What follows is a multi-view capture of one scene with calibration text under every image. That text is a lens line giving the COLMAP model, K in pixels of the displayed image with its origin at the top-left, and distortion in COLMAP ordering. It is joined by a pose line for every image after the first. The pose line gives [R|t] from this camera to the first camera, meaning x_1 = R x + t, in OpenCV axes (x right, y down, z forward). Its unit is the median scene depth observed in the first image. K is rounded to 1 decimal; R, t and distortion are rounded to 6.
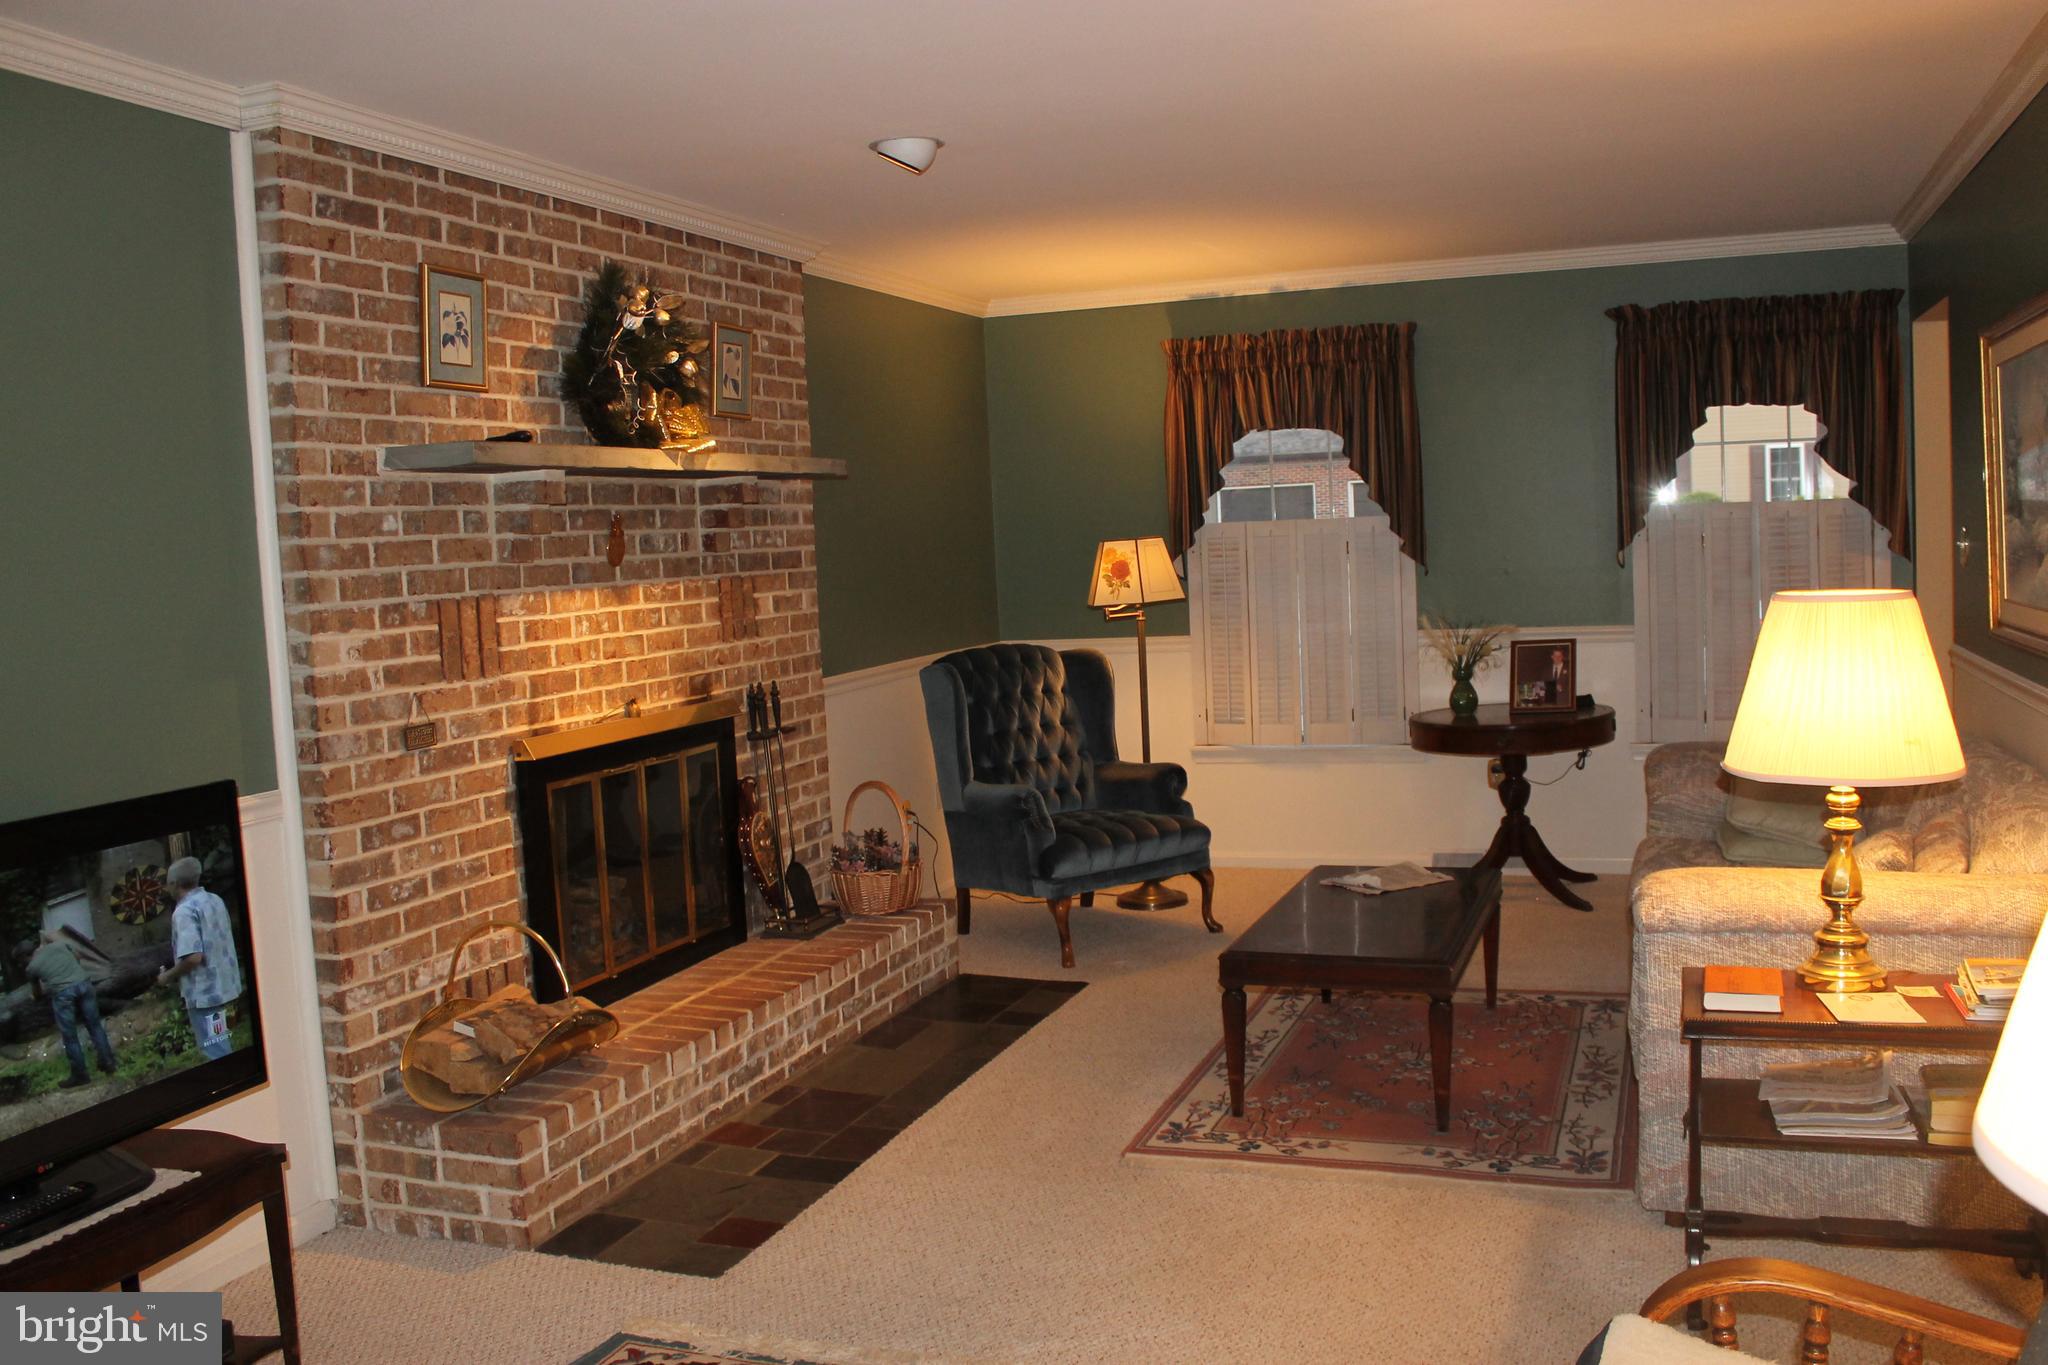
lens RADIAL K [[1720.8, 0, 1032.8], [0, 1720.8, 687.4], [0, 0, 1]] dist [-0.173868, 0.159541]
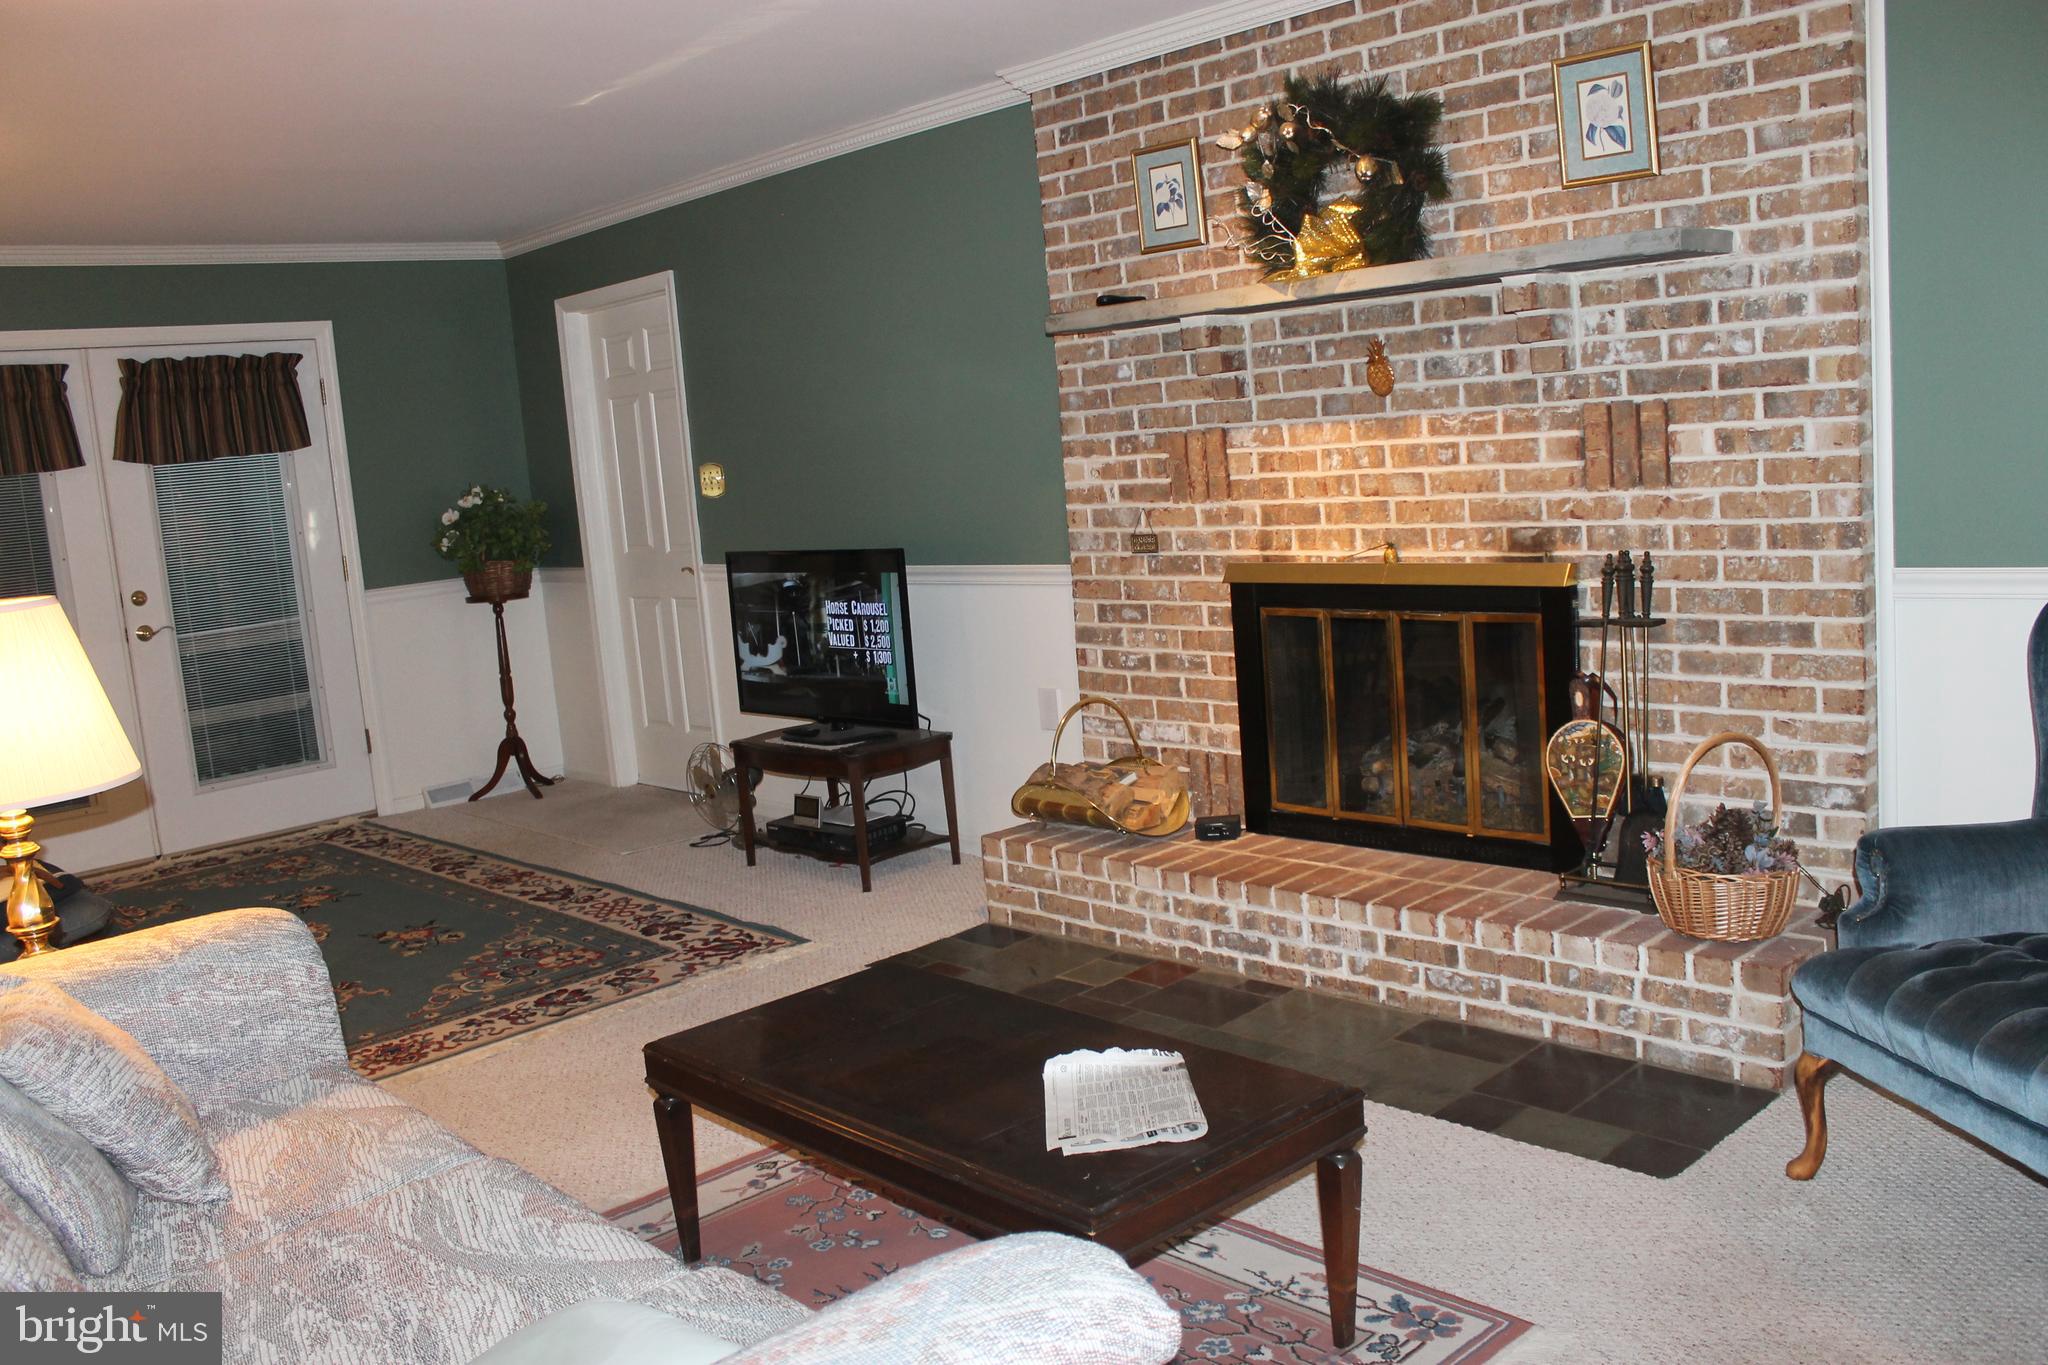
lens RADIAL K [[1720.8, 0, 1032.8], [0, 1720.8, 687.4], [0, 0, 1]] dist [-0.173868, 0.159541]
pose [[-0.435682, 0.216276, -0.873731, 0.746651], [0.027214, 0.973425, 0.227383, -0.147223], [0.899689, 0.075289, -0.429989, 1.382823]]
